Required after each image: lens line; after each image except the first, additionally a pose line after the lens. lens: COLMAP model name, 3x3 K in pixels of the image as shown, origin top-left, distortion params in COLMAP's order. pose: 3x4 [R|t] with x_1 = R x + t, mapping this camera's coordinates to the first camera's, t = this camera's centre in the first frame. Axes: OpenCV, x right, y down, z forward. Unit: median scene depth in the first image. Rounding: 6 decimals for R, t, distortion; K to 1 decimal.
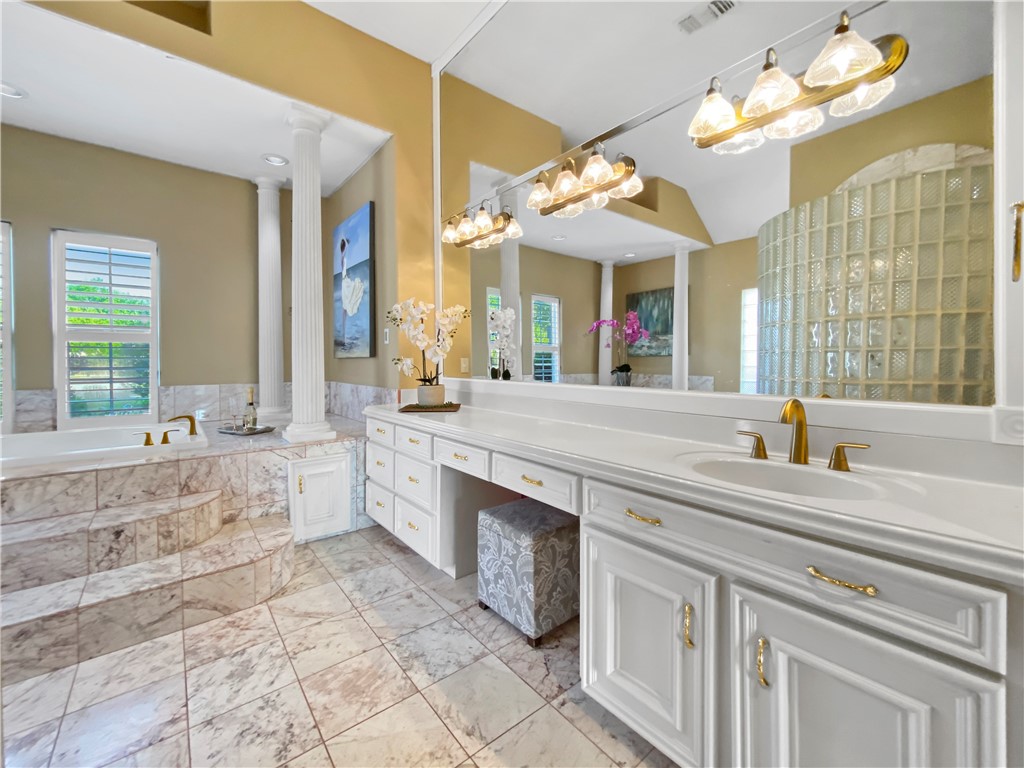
lens RADIAL K [[426.6, 0, 521.7], [0, 426.6, 366.5], [0, 0, 1]] dist [-0.000740, -0.001377]
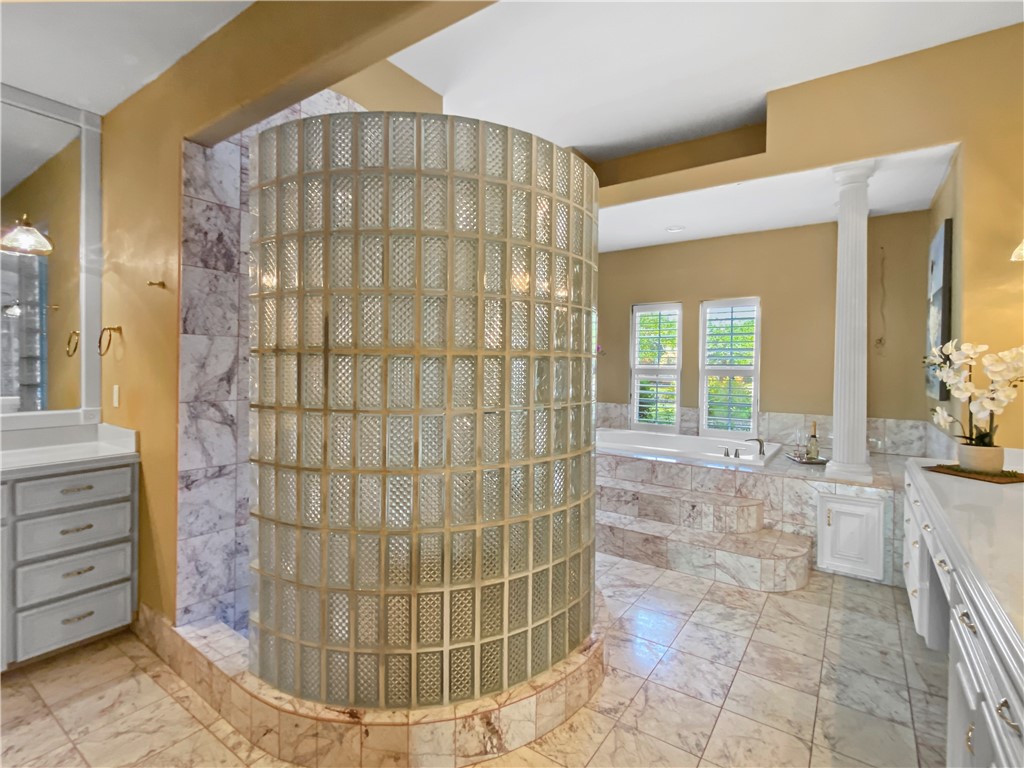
lens RADIAL K [[507.6, 0, 501.2], [0, 507.6, 362.9], [0, 0, 1]] dist [0.008383, -0.007238]
pose [[0.254456, 0.001298, -0.967083, 0.656082], [-0.026643, 0.999629, -0.005669, -0.110236], [0.966717, 0.027209, 0.254396, -0.188834]]
